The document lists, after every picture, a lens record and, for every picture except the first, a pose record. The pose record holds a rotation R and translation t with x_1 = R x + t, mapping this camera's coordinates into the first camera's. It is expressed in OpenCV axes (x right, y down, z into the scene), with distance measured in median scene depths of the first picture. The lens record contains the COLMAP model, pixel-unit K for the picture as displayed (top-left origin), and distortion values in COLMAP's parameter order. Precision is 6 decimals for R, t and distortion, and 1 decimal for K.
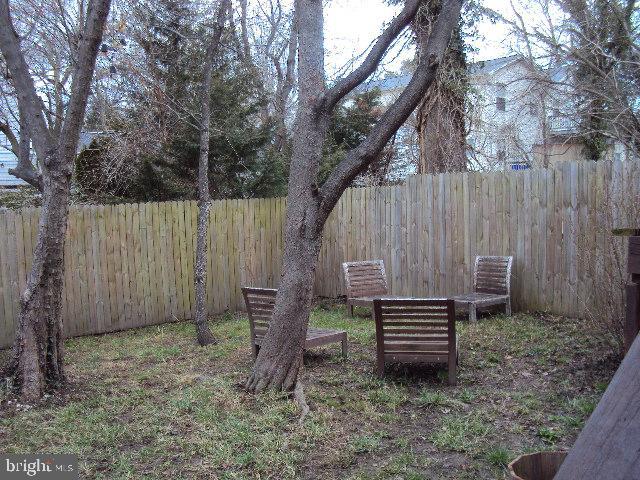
lens RADIAL K [[653.7, 0, 306.4], [0, 653.7, 236.1], [0, 0, 1]] dist [-0.217910, 0.236268]
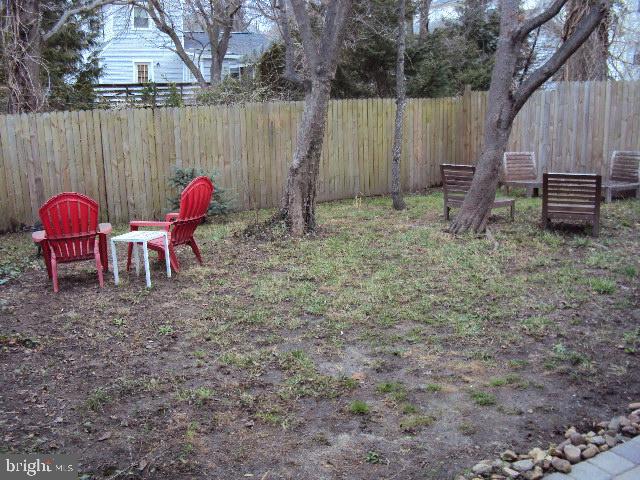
lens RADIAL K [[653.7, 0, 306.4], [0, 653.7, 236.1], [0, 0, 1]] dist [-0.217910, 0.236268]
pose [[0.984264, 0.045056, -0.170866, -0.147538], [-0.018155, 0.987614, 0.155846, 0.023123], [0.175772, -0.150292, 0.972891, -0.423389]]
